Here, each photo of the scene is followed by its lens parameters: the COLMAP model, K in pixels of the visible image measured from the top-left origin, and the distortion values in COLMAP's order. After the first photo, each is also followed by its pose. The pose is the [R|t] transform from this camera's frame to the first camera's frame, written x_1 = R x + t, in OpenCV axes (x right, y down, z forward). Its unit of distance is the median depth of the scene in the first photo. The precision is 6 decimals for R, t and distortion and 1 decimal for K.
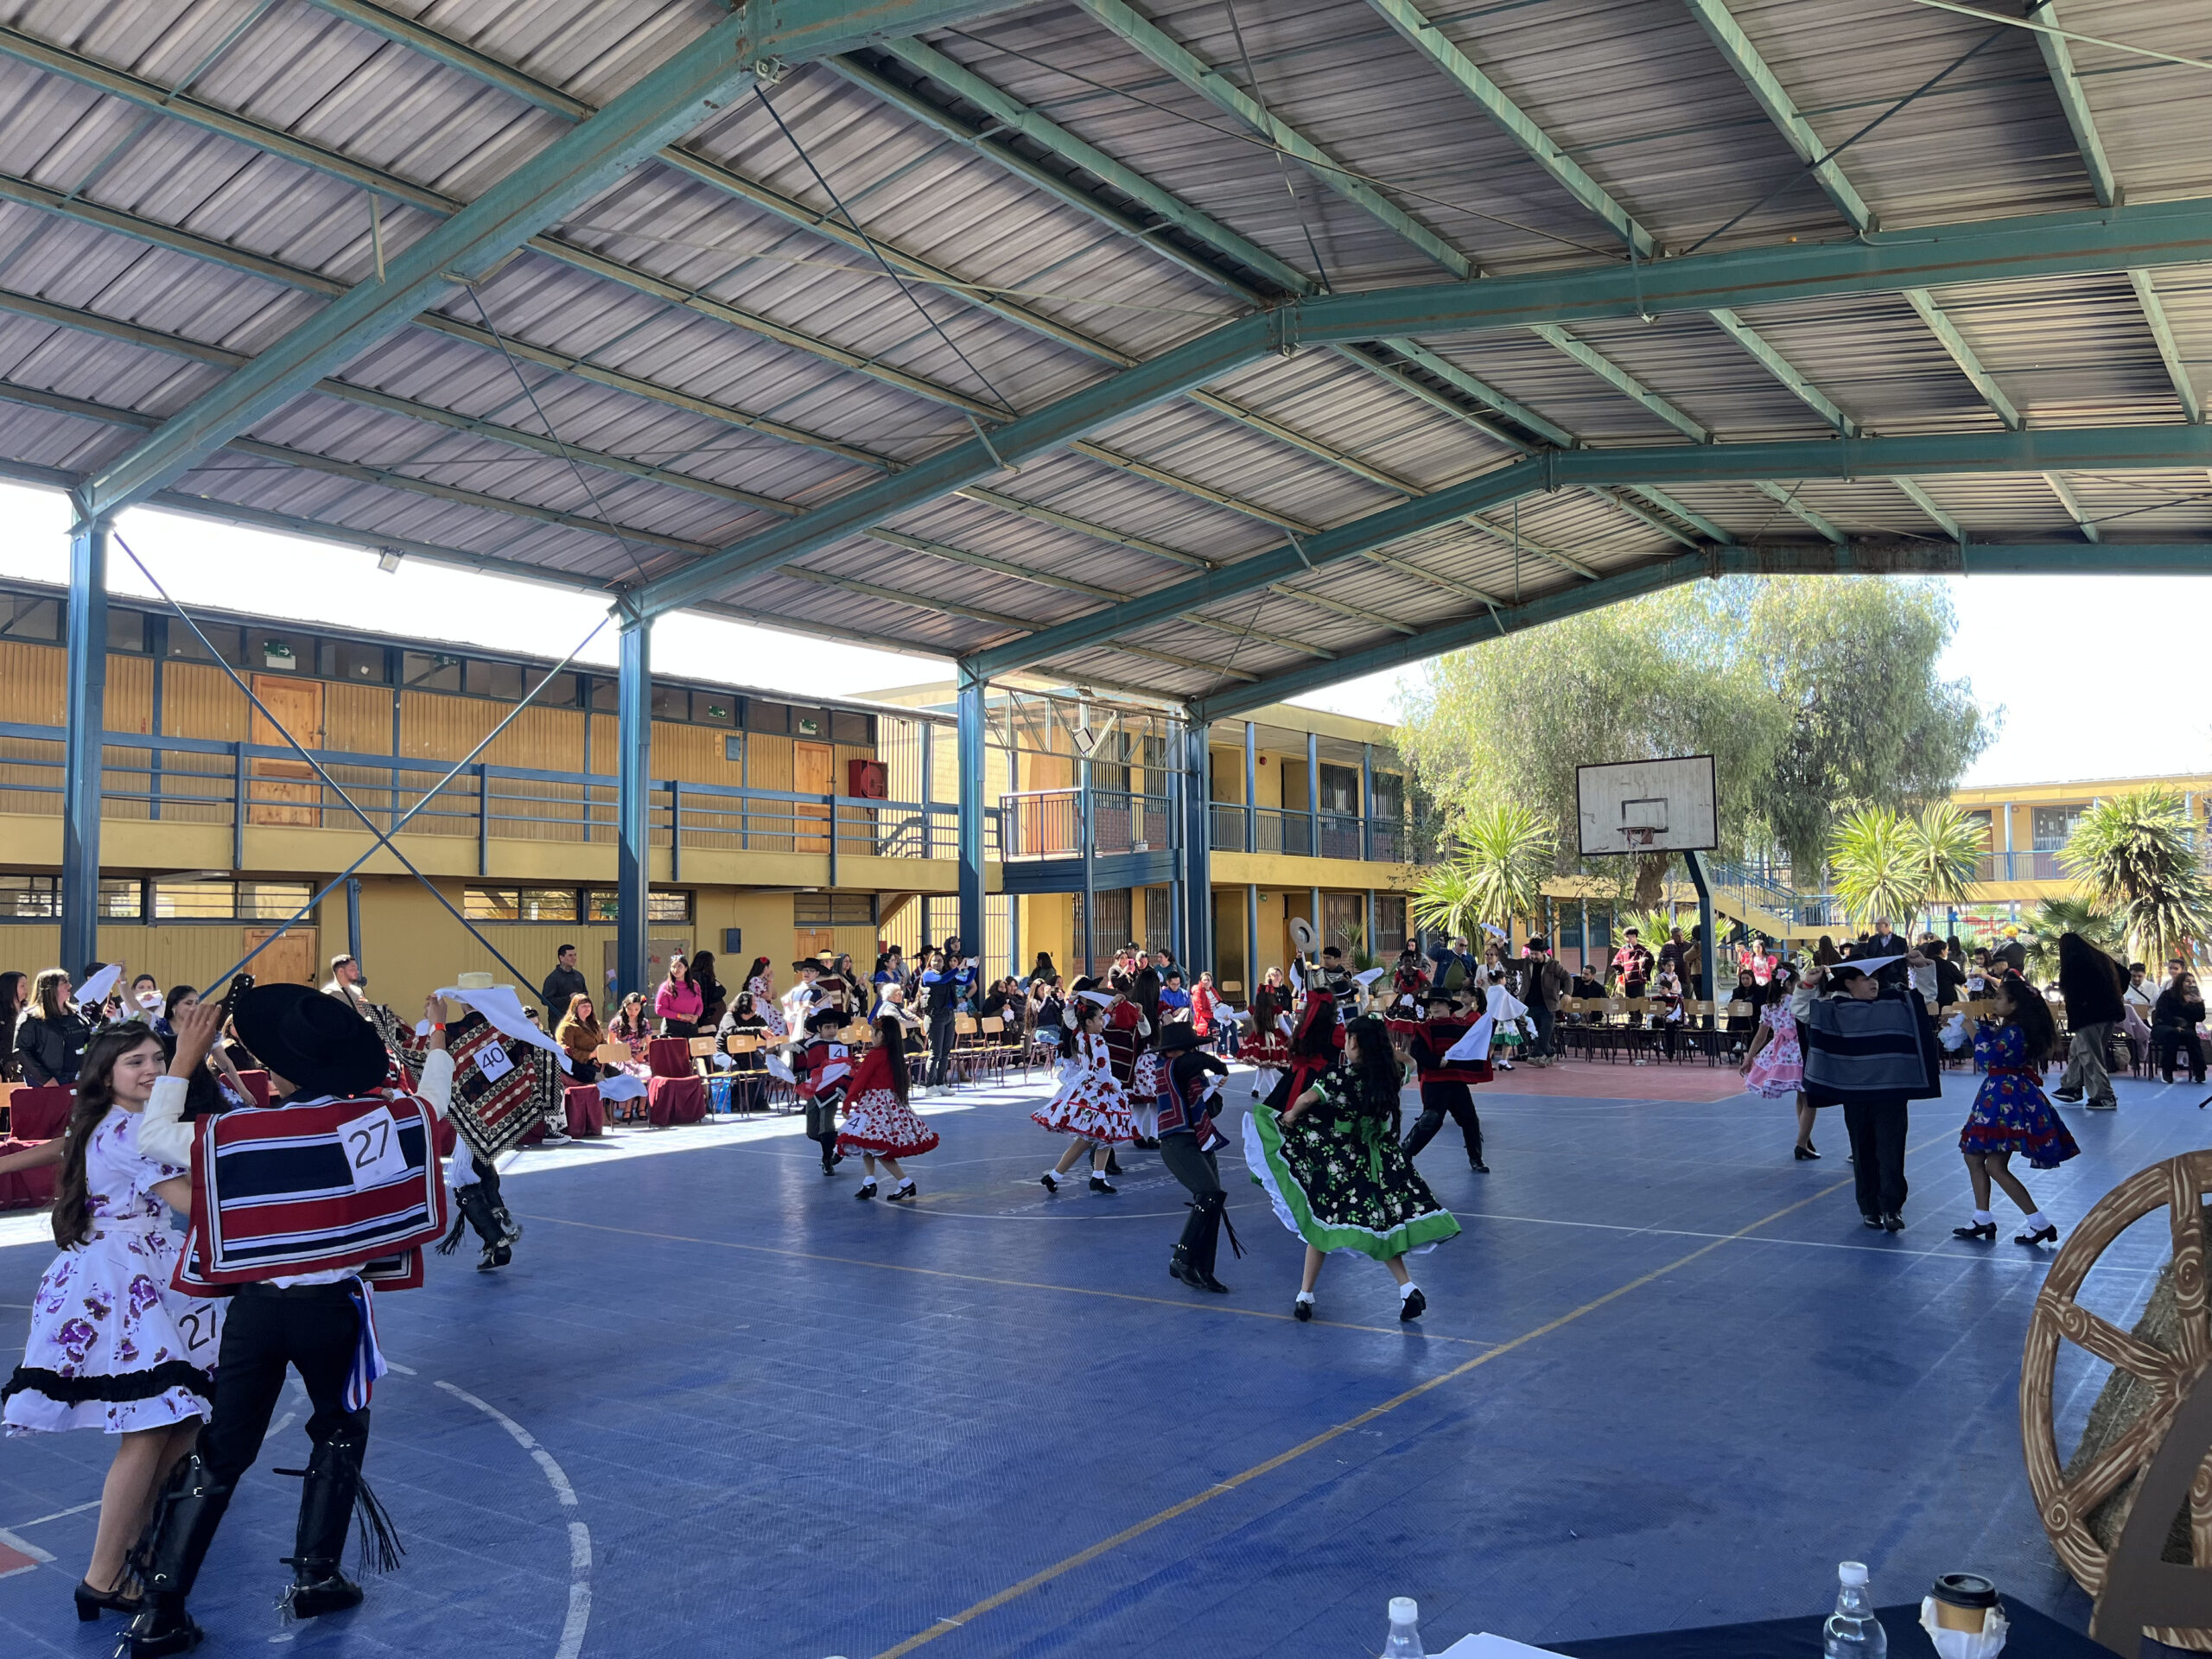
lens RADIAL K [[1659.9, 0, 1124.9], [0, 1659.9, 837.5], [0, 0, 1]] dist [0.054220, -0.066310]
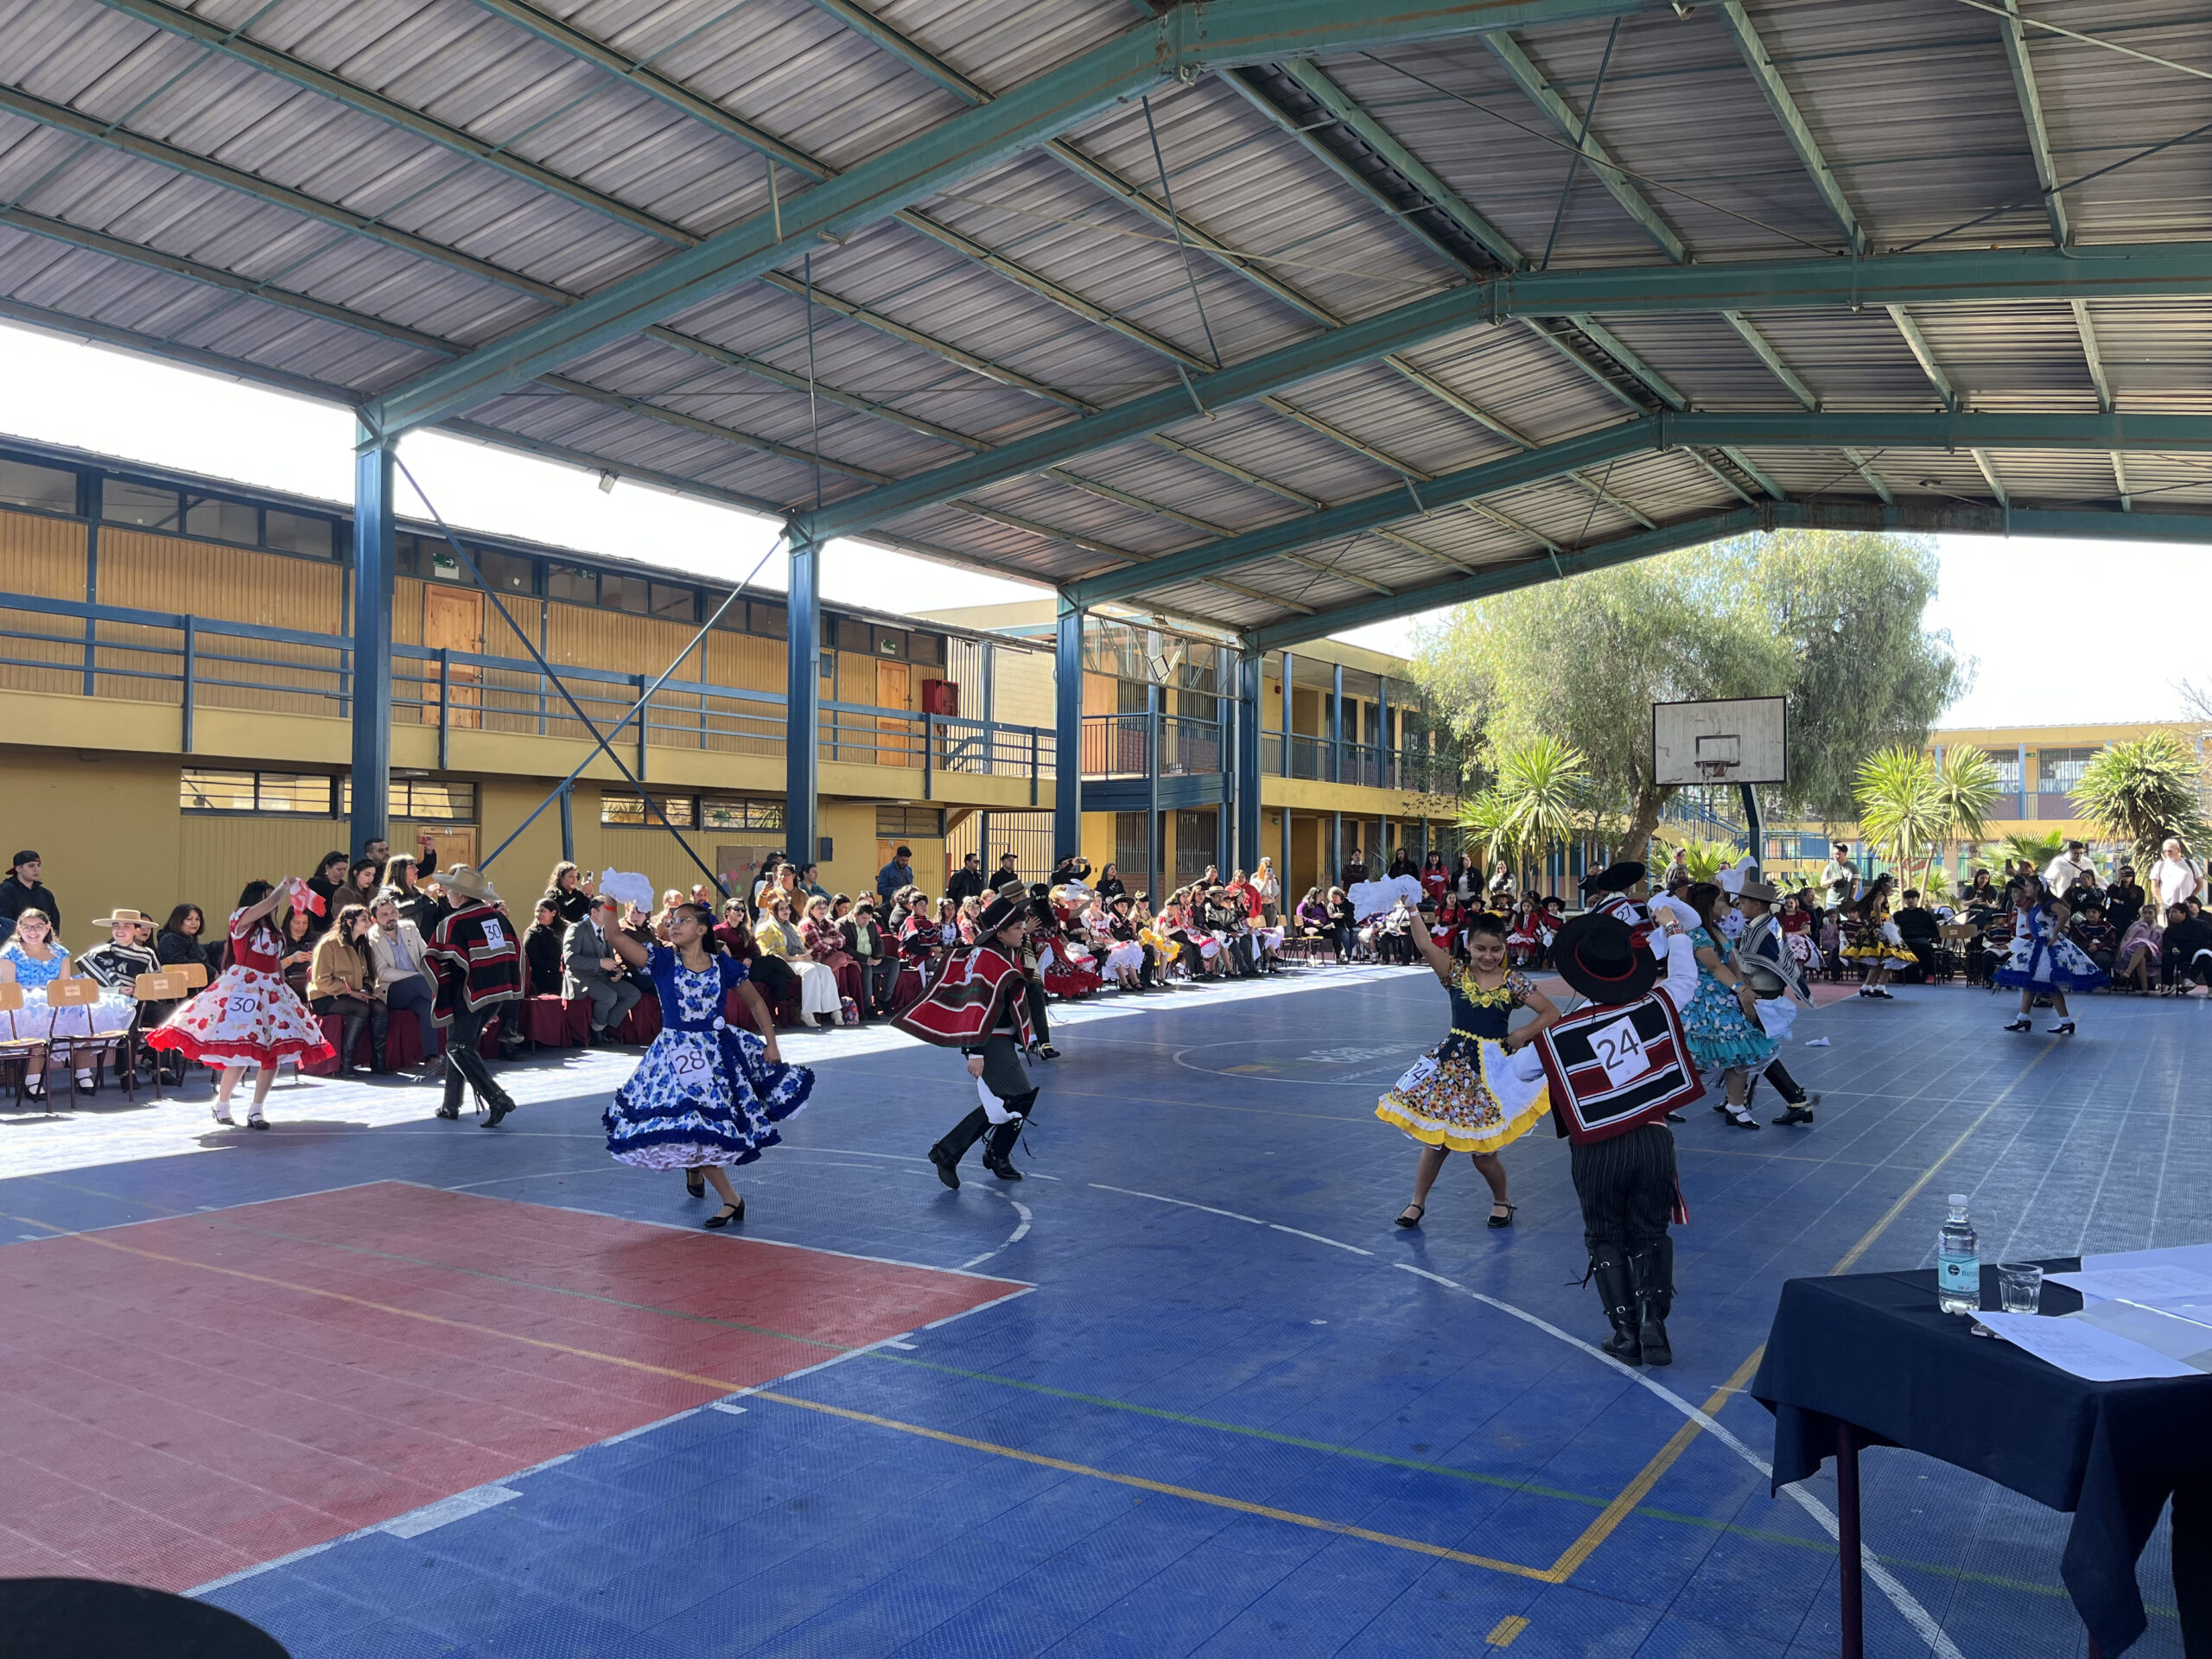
lens RADIAL K [[1659.9, 0, 1089.4], [0, 1659.9, 813.2], [0, 0, 1]] dist [0.054220, -0.066310]
pose [[0.998319, 0.021984, 0.053626, -0.154741], [-0.023600, 0.999281, 0.029679, 0.005281], [-0.052935, -0.030895, 0.998120, -0.068246]]
